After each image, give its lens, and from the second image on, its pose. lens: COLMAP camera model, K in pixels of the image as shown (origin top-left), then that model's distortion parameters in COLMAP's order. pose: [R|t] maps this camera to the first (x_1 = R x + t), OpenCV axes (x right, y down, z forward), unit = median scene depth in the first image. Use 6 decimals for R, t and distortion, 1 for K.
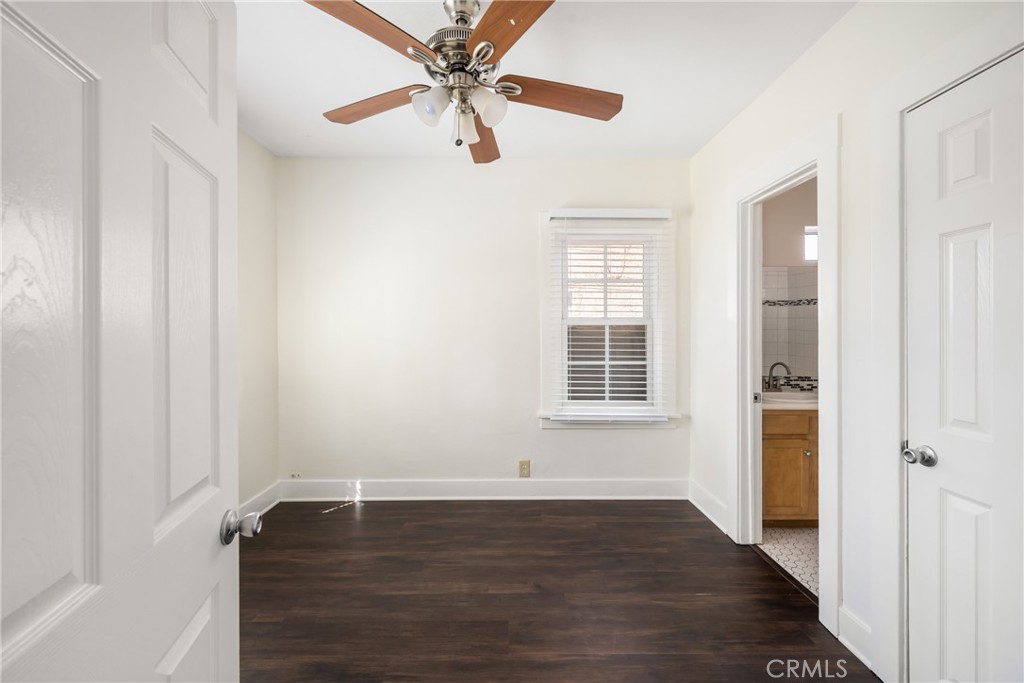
lens RADIAL K [[413.8, 0, 516.3], [0, 413.8, 336.7], [0, 0, 1]] dist [0.000363, 0.000372]
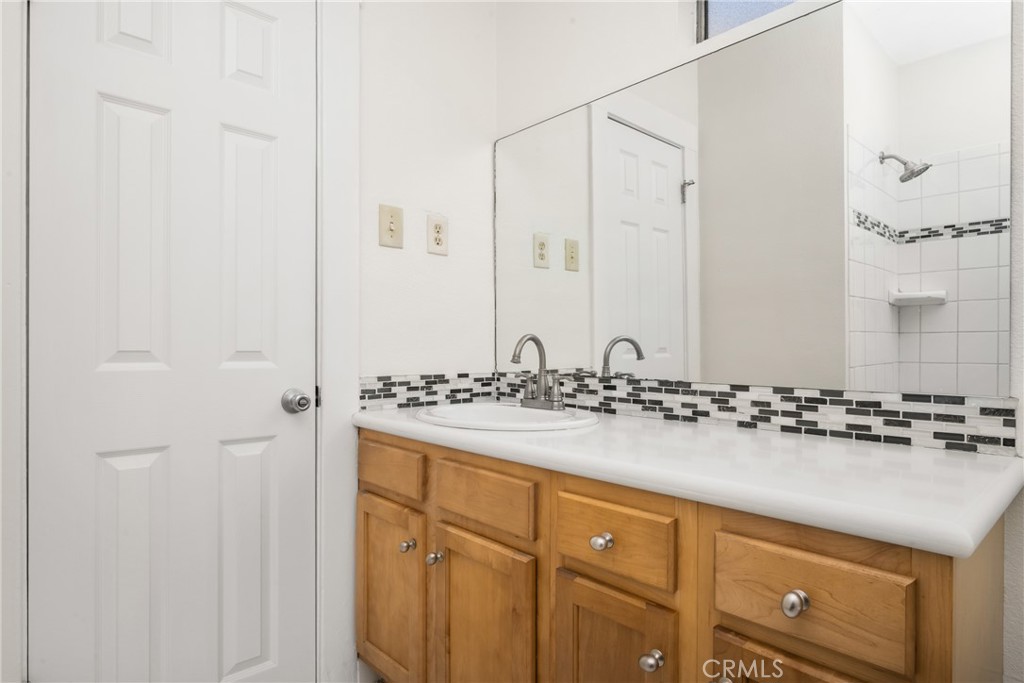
lens RADIAL K [[577.2, 0, 509.8], [0, 577.2, 344.1], [0, 0, 1]] dist [0.001654, 0.000334]
pose [[0.679524, -0.001032, -0.733652, 0.963296], [-0.001891, 0.999993, -0.003159, 0.066761], [0.733651, 0.003534, 0.679518, 0.559053]]
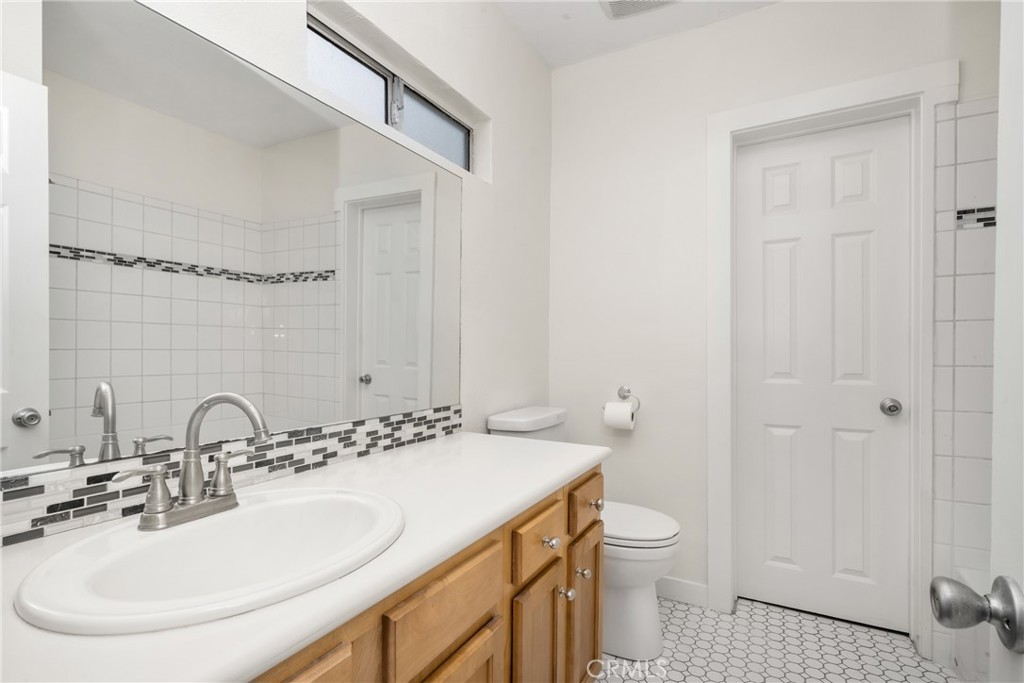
lens RADIAL K [[467.6, 0, 513.4], [0, 467.6, 351.1], [0, 0, 1]] dist [-0.000047, 0.000043]
pose [[0.476230, 0.007655, 0.879287, 0.443515], [-0.002179, 0.999969, -0.007525, 0.036261], [-0.879318, 0.001667, 0.476232, 0.673131]]
